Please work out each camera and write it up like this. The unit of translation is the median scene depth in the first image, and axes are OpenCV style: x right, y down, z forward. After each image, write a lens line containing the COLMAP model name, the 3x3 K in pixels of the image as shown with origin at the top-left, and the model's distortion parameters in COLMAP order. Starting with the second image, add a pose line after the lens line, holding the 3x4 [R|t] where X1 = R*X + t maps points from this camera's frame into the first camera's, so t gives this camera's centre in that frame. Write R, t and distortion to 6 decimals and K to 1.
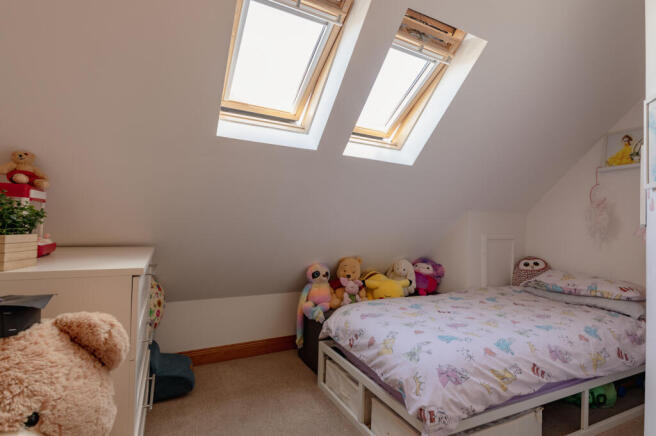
lens RADIAL K [[318.0, 0, 328.1], [0, 318.0, 220.7], [0, 0, 1]] dist [-0.006161, 0.001164]
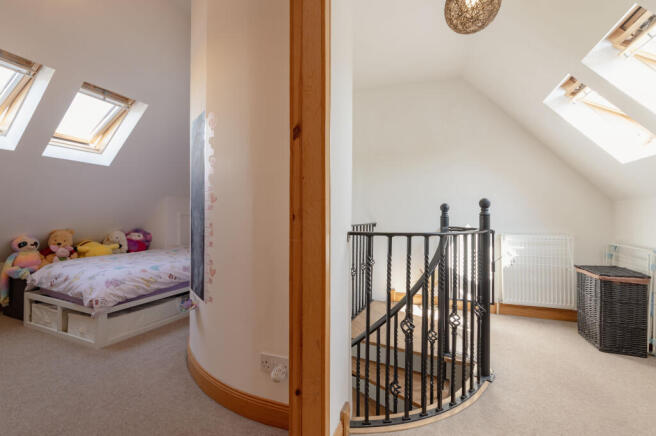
lens RADIAL K [[280.9, 0, 328.6], [0, 280.9, 217.7], [0, 0, 1]] dist [-0.011573, -0.000678]
pose [[0.732787, -0.013209, 0.680330, 0.122013], [-0.021921, 0.998834, 0.043005, -0.007257], [-0.680105, -0.046427, 0.731643, -0.695957]]
